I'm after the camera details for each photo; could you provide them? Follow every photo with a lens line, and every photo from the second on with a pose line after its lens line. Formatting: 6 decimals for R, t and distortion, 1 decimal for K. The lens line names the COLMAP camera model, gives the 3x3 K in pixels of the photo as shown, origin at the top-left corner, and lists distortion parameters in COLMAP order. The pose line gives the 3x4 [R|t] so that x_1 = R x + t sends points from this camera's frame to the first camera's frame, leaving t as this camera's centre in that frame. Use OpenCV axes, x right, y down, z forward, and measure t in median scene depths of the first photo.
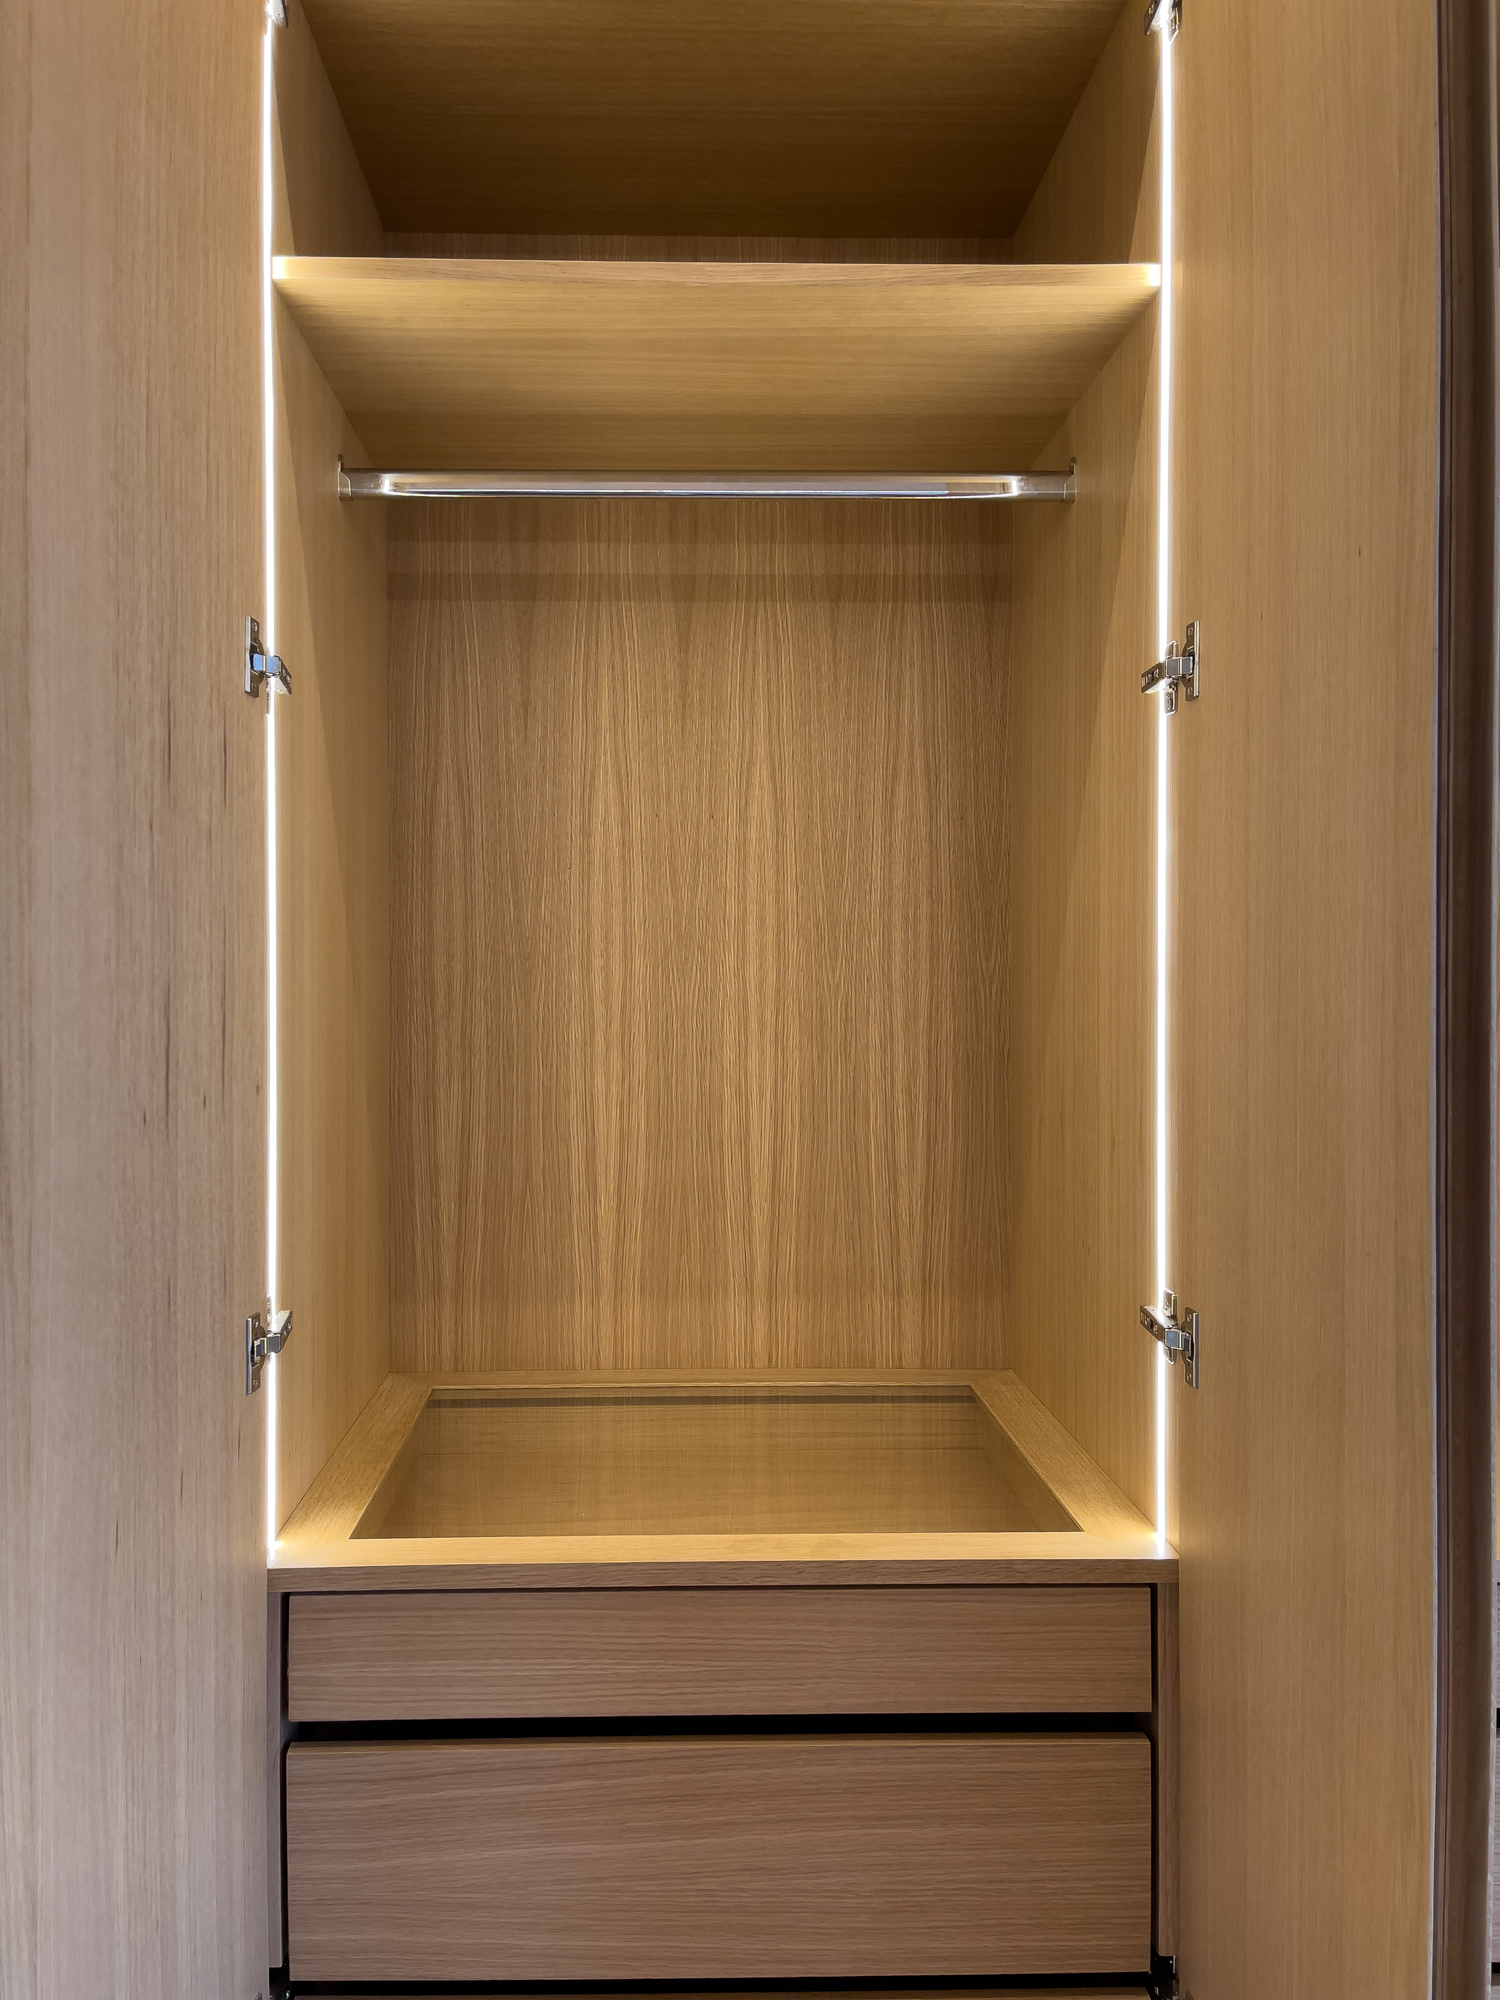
lens RADIAL K [[1510.7, 0, 736.1], [0, 1510.7, 1008.6], [0, 0, 1]] dist [0.091528, -0.124340]
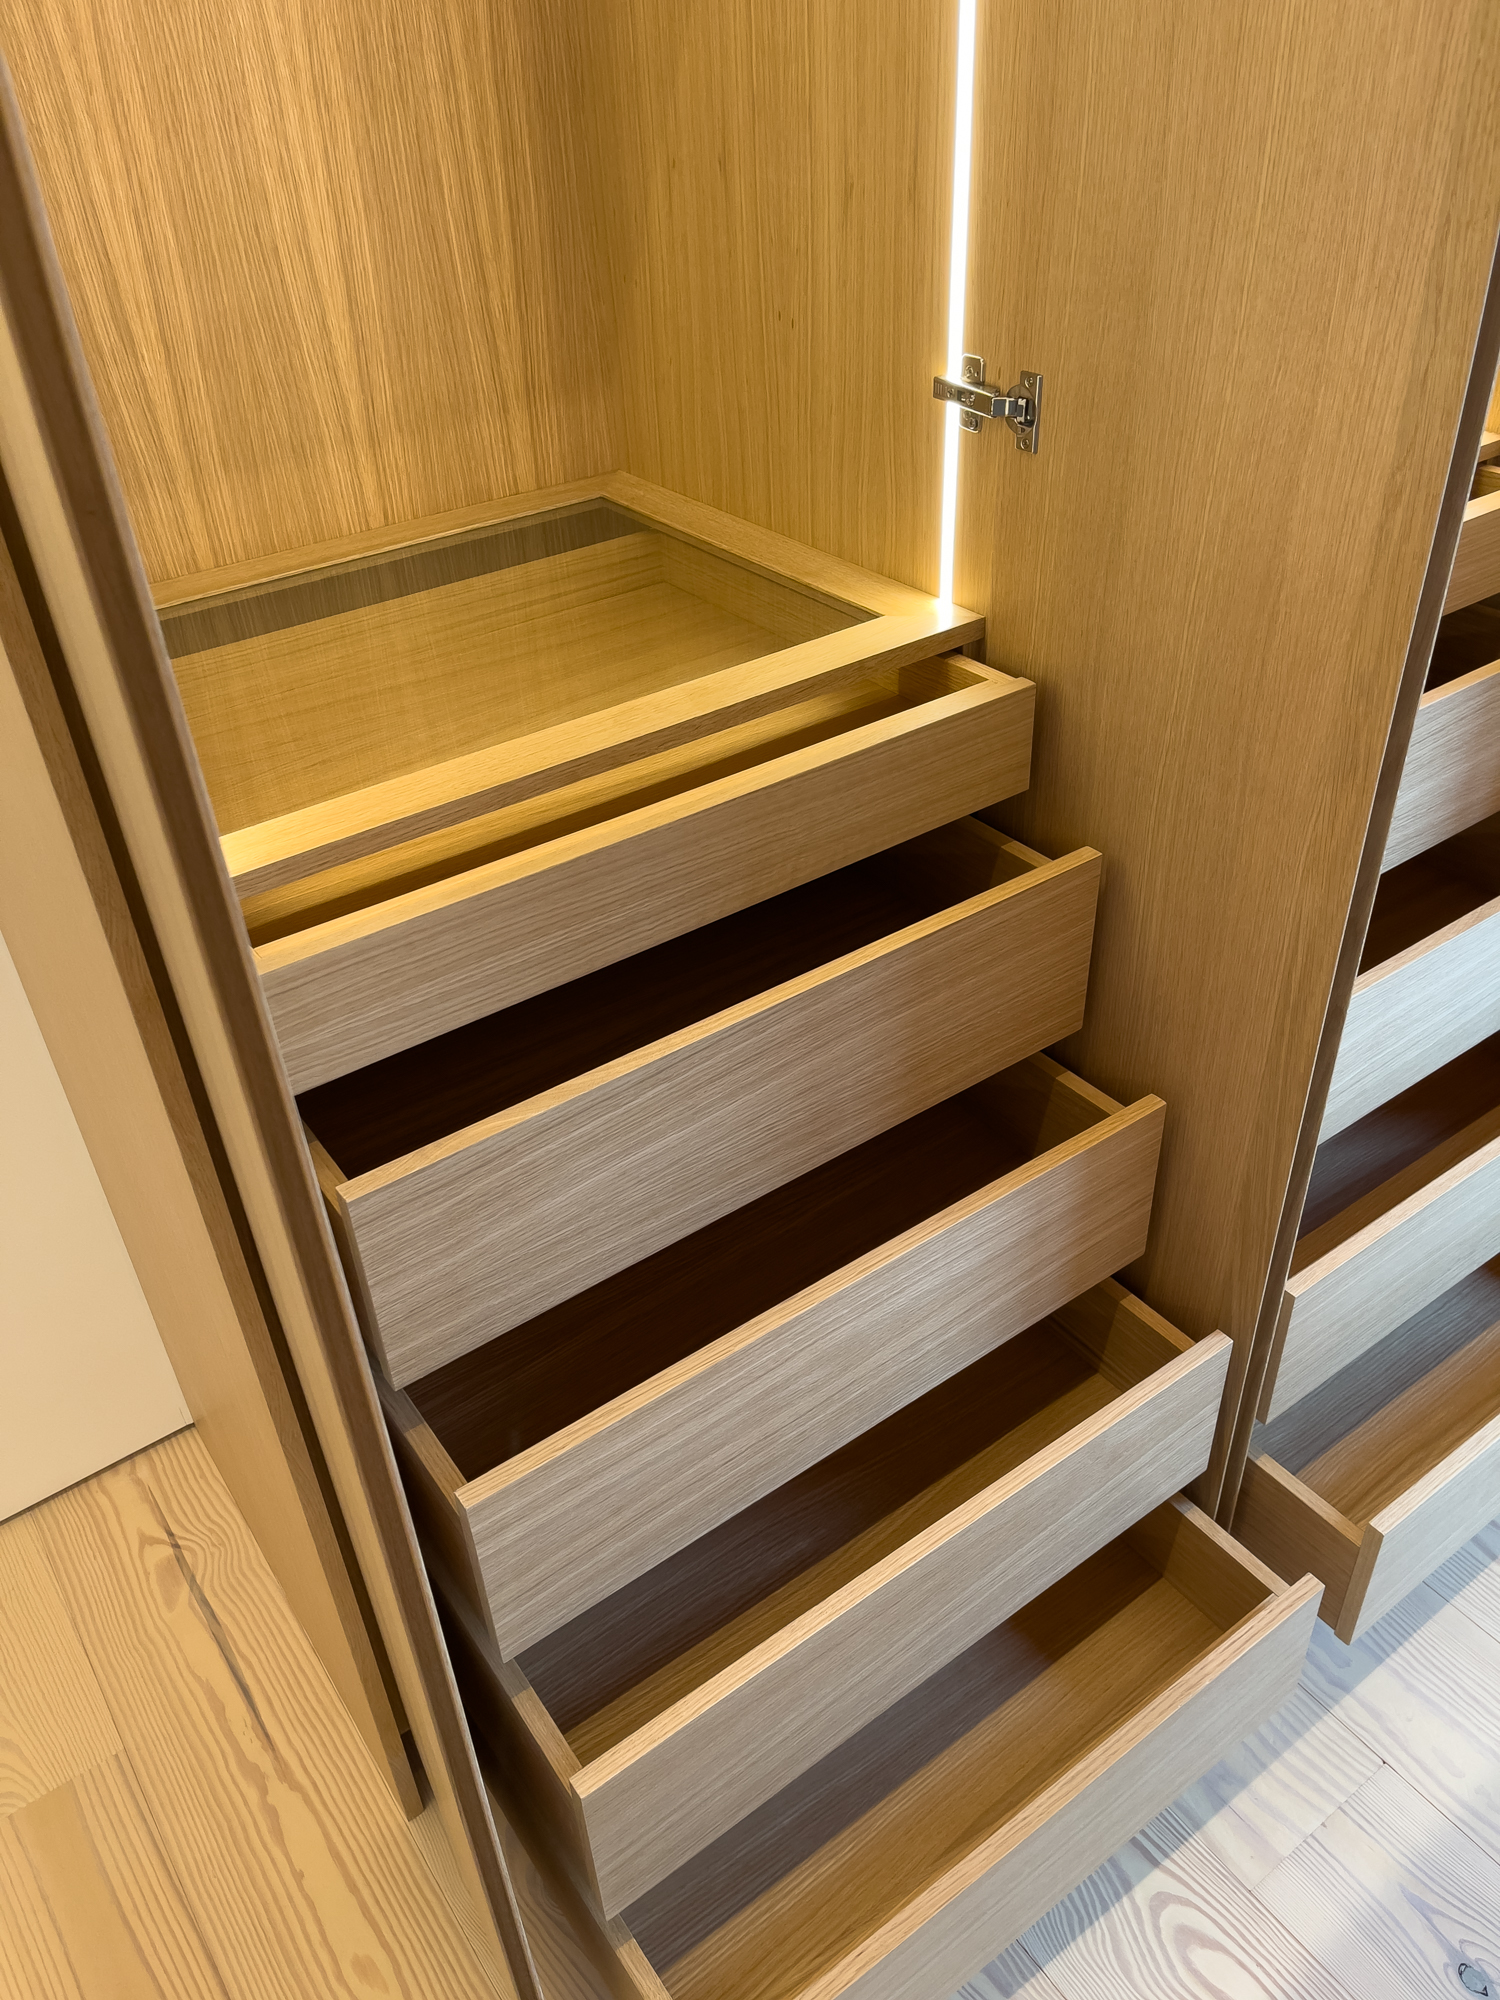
lens RADIAL K [[1510.7, 0, 736.1], [0, 1510.7, 1008.6], [0, 0, 1]] dist [0.091528, -0.124340]
pose [[0.832538, -0.355425, 0.424915, -0.287439], [0.053793, 0.815284, 0.576558, -0.035754], [-0.551349, -0.457149, 0.697874, 0.139625]]
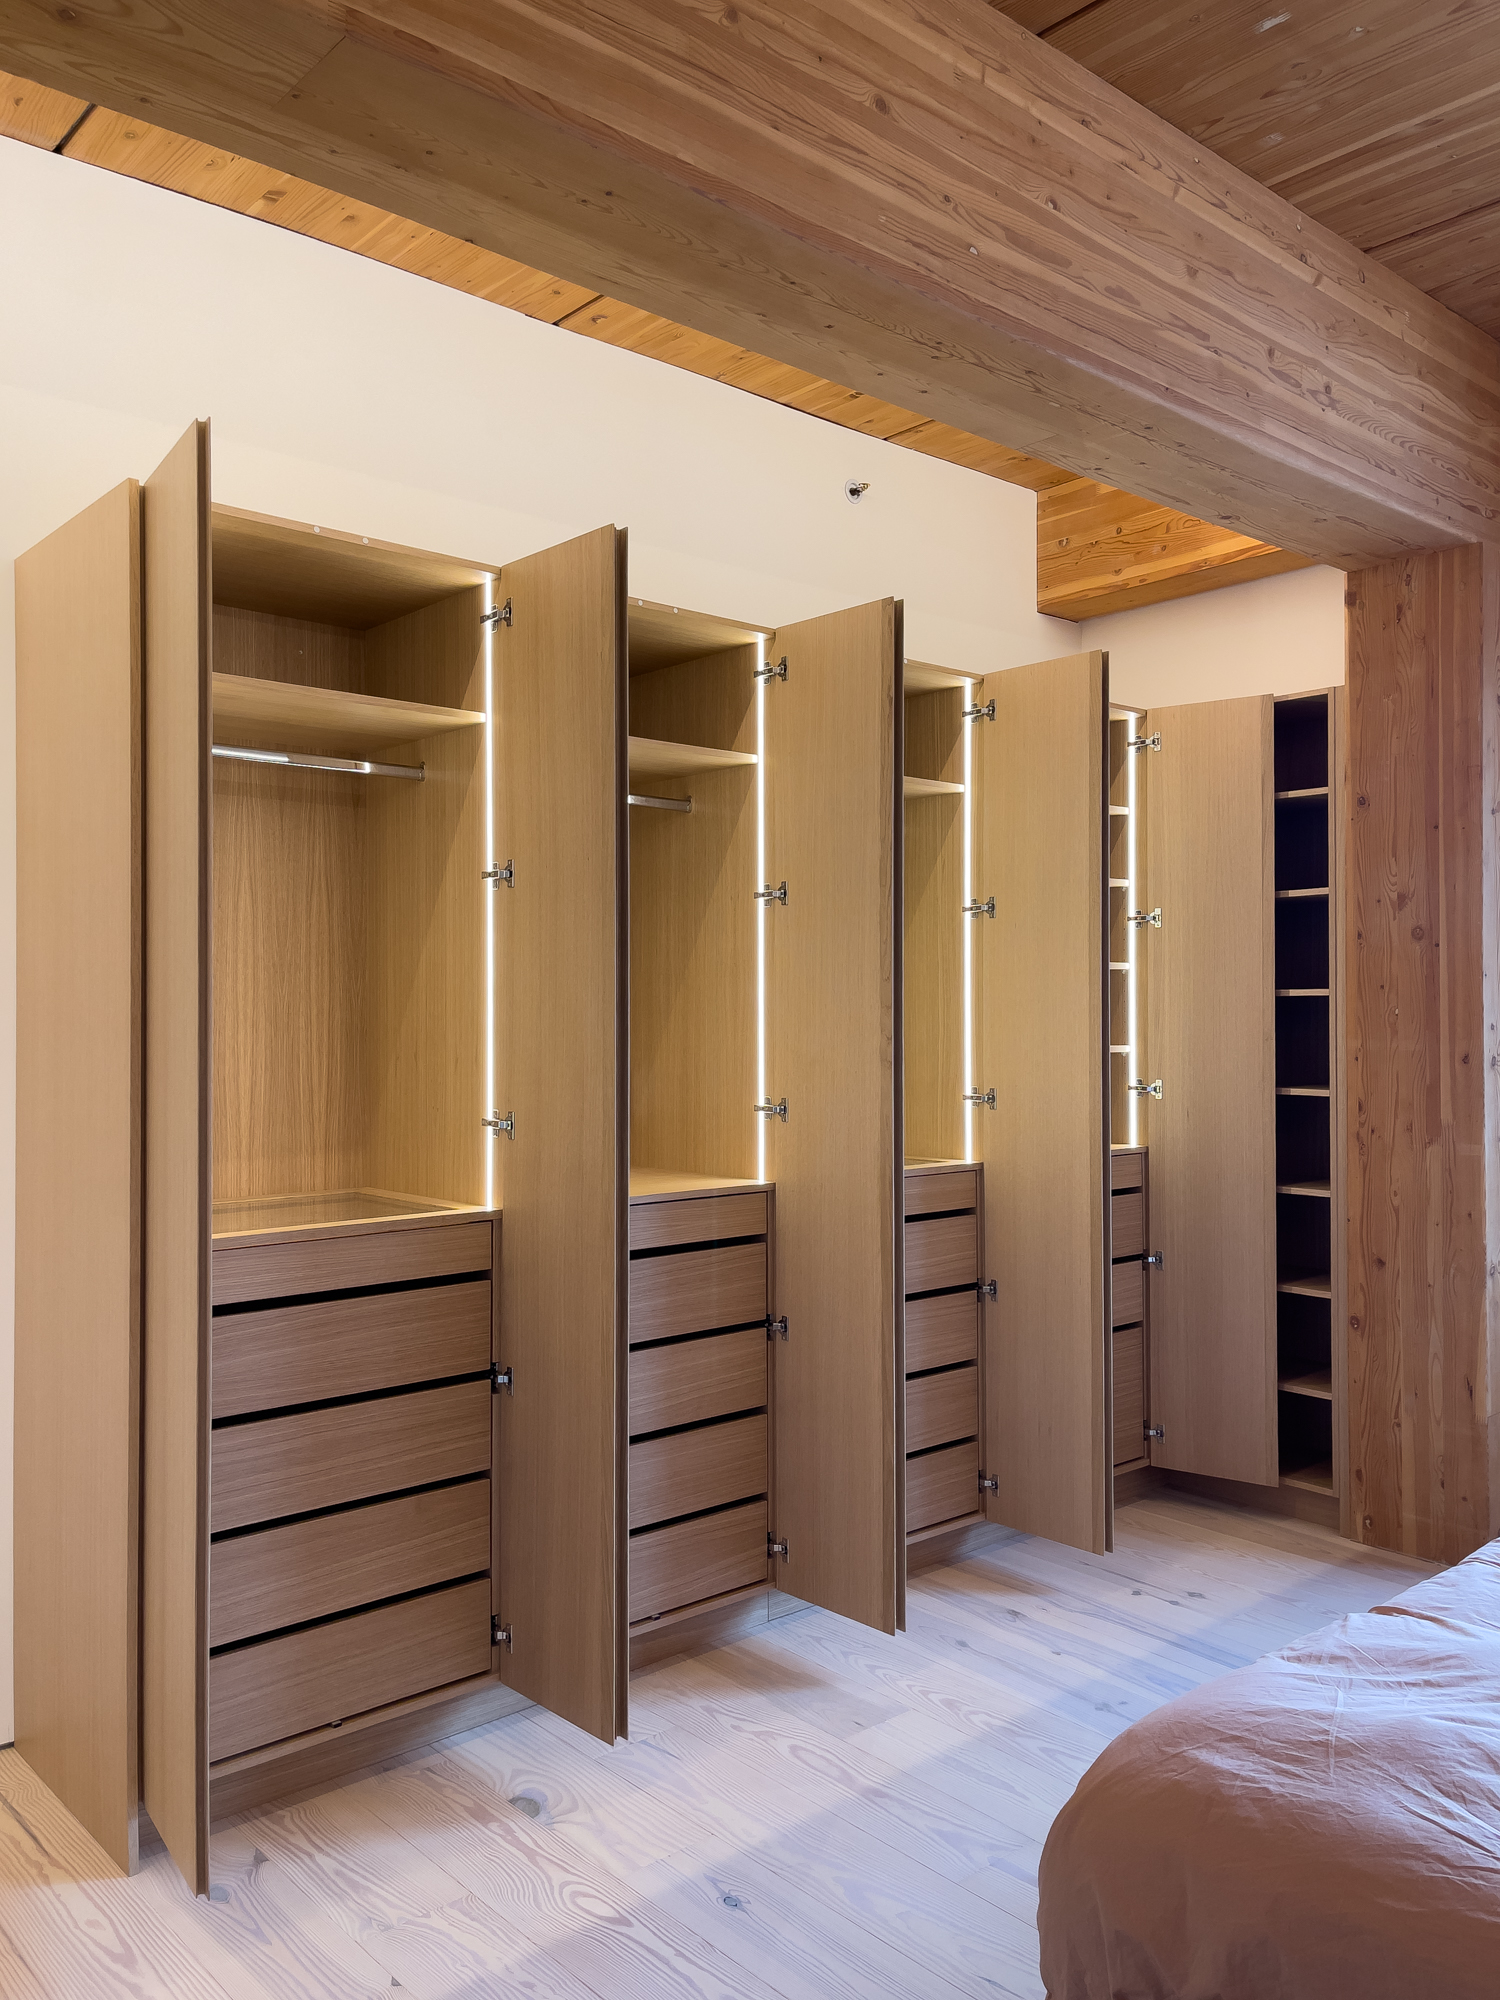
lens RADIAL K [[1510.7, 0, 736.1], [0, 1510.7, 1008.6], [0, 0, 1]] dist [0.091528, -0.124340]
pose [[0.777688, 0.004962, 0.628631, -0.709332], [0.013399, 0.999611, -0.024465, 0.056065], [-0.628507, 0.027449, 0.777319, -0.882236]]
